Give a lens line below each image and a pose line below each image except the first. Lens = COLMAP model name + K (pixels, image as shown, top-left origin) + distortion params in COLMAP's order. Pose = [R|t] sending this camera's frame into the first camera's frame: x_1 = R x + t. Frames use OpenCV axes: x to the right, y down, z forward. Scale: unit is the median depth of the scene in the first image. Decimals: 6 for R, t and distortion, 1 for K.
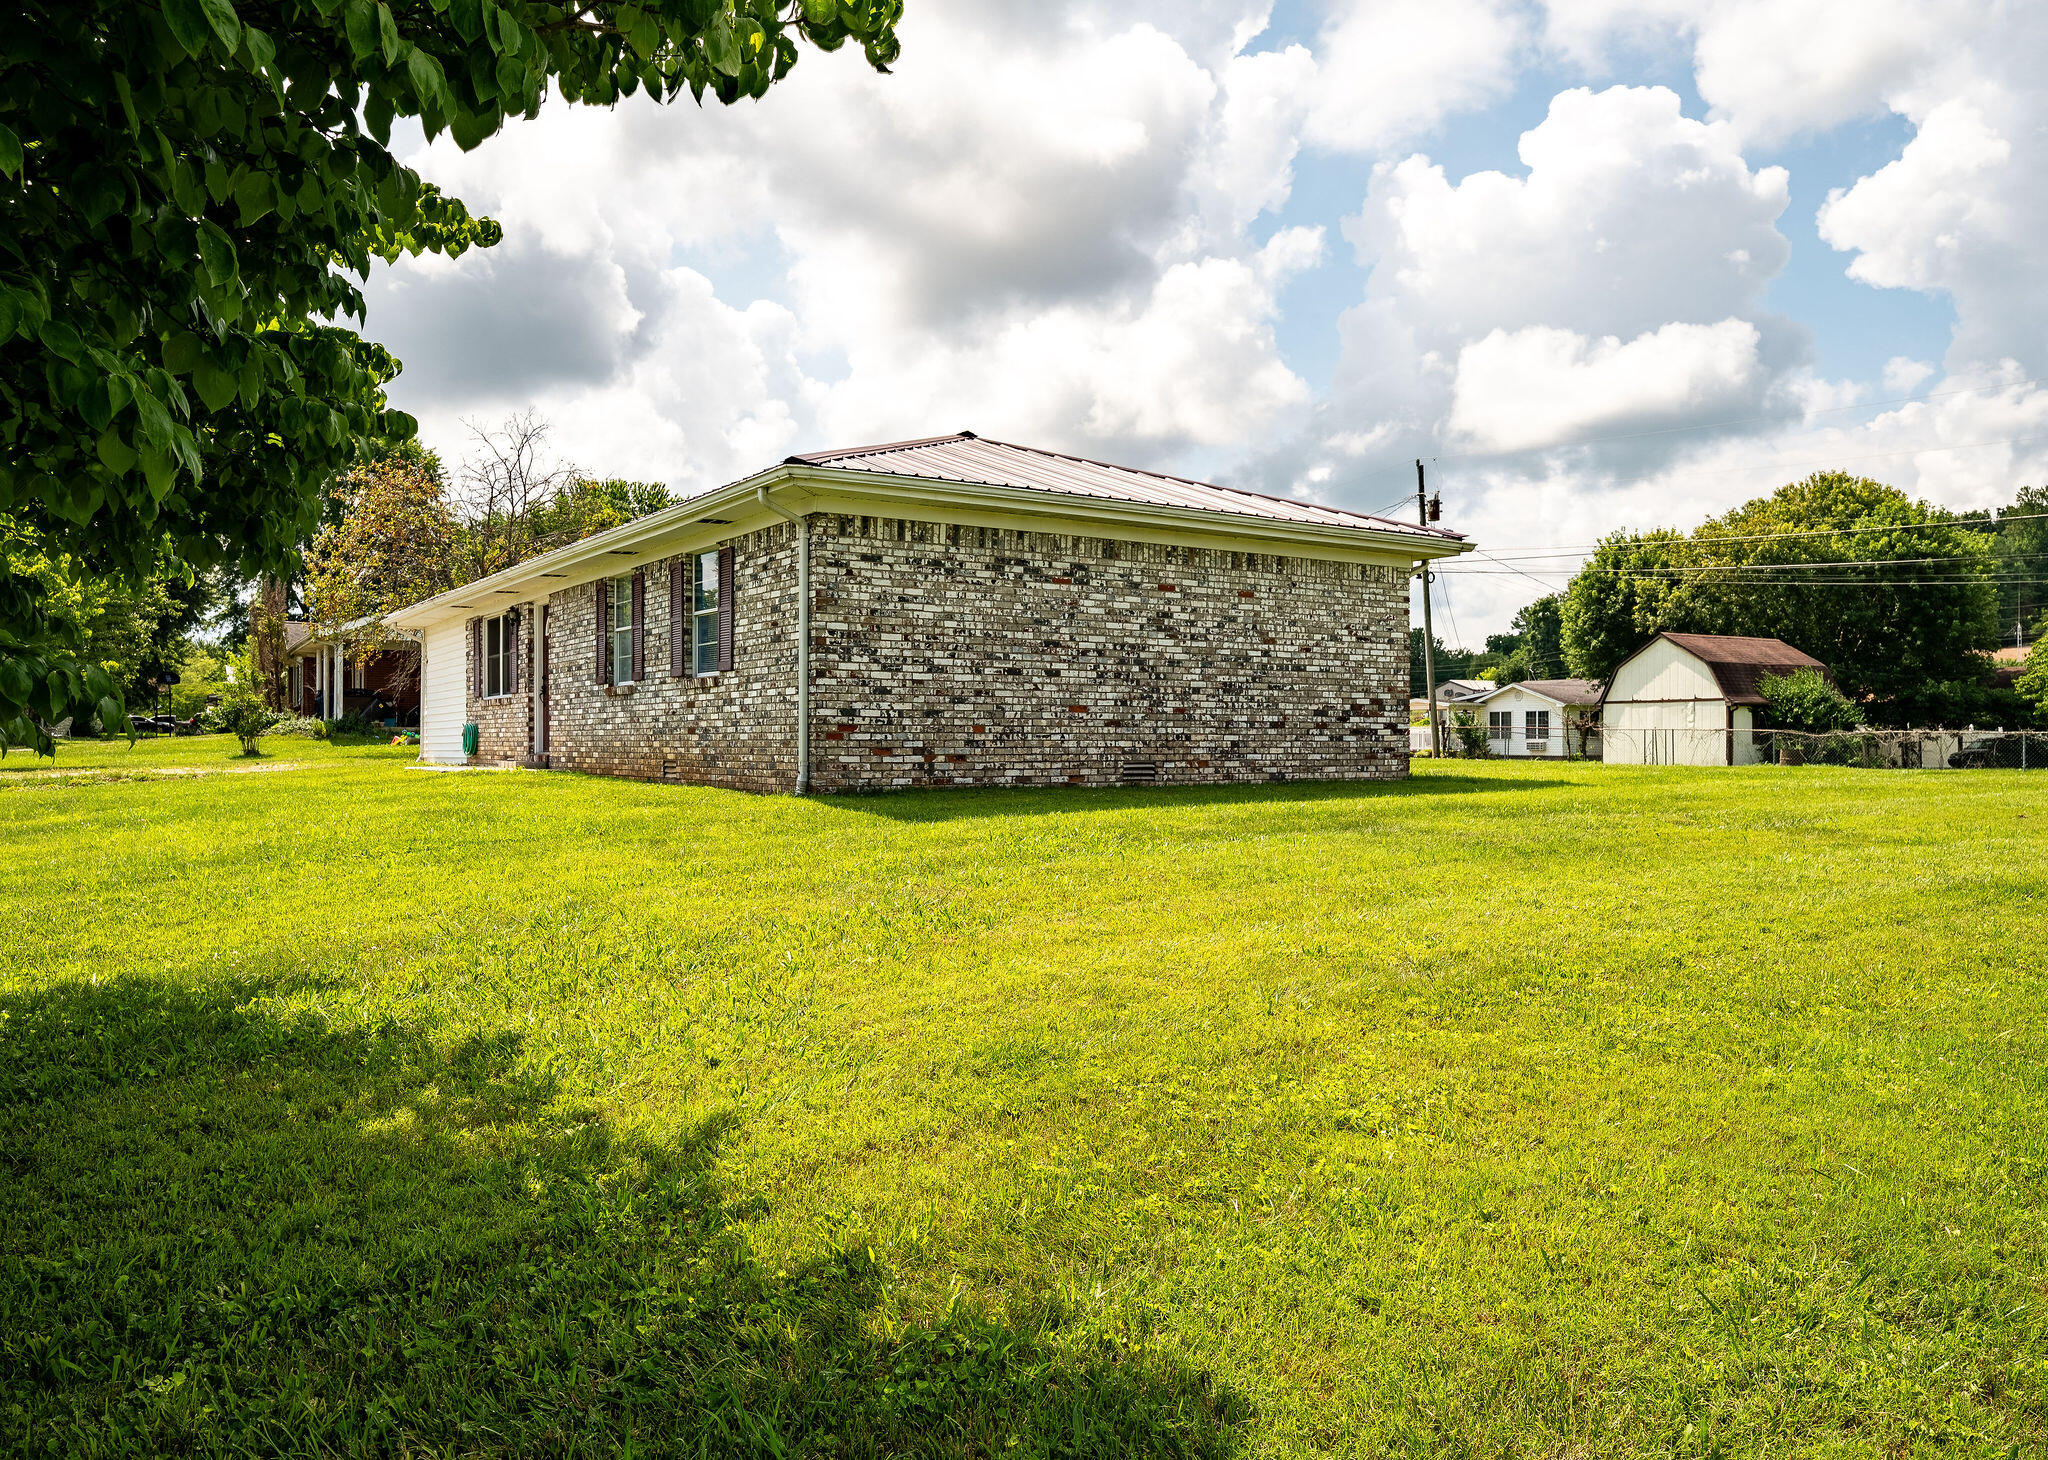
lens RADIAL K [[1478.7, 0, 1012.3], [0, 1478.7, 724.9], [0, 0, 1]] dist [-0.002644, 0.005026]
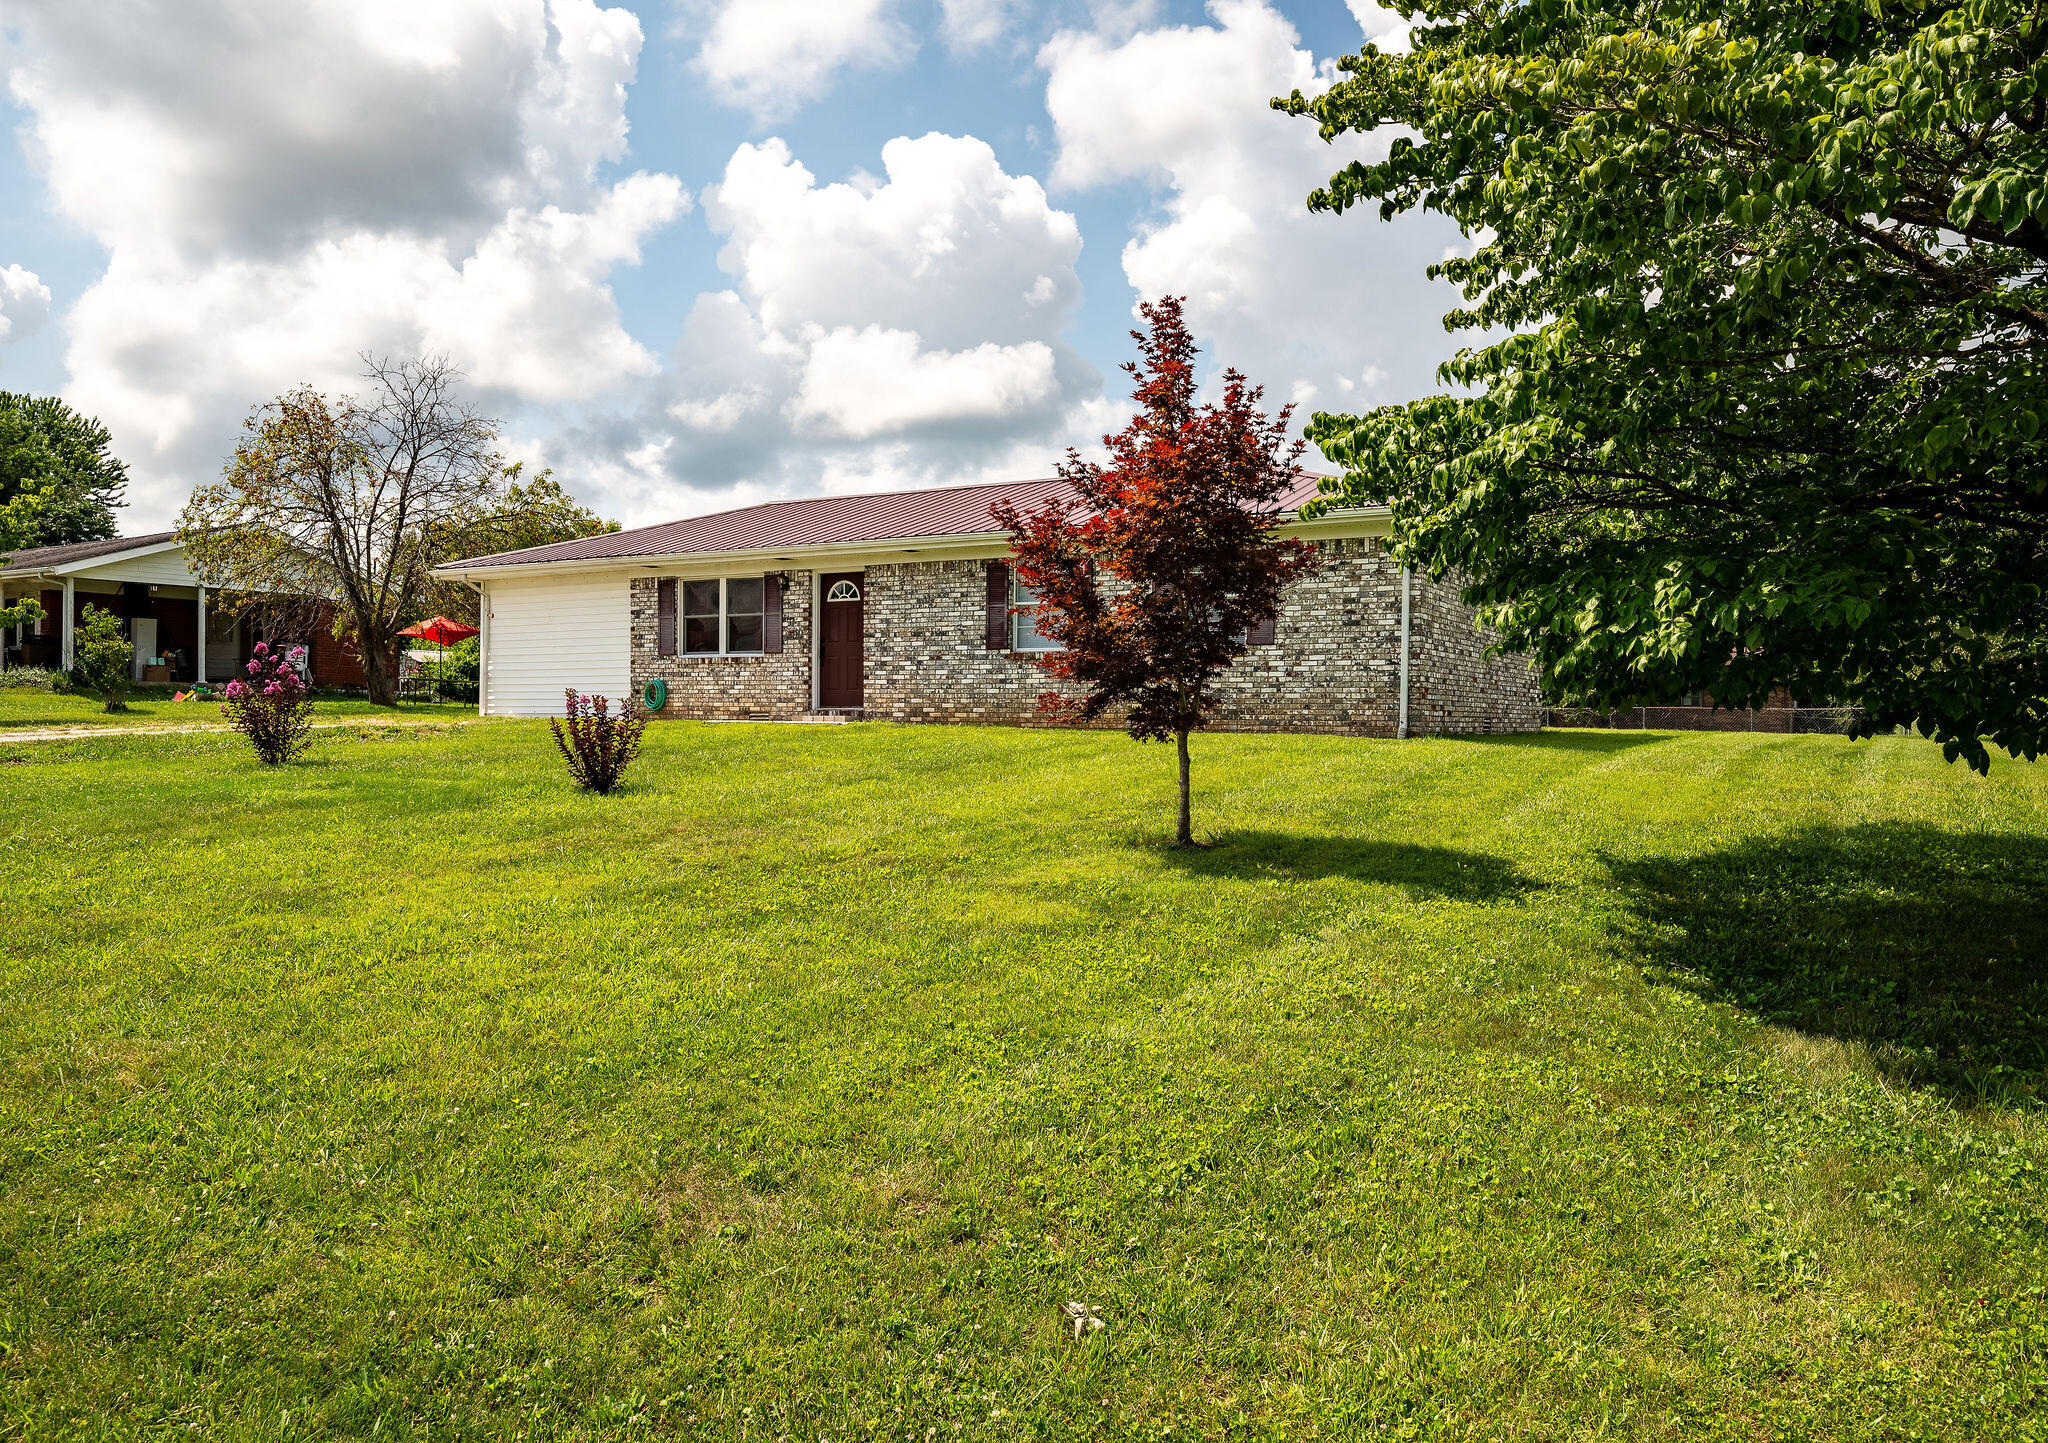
lens RADIAL K [[1476.3, 0, 1024.0], [0, 1476.3, 721.5], [0, 0, 1]] dist [0.002853, 0.000661]
pose [[0.892582, 0.007888, 0.450816, -0.920794], [-0.015262, 0.999803, 0.012725, 0.016695], [-0.450627, -0.018238, 0.892526, -0.058069]]
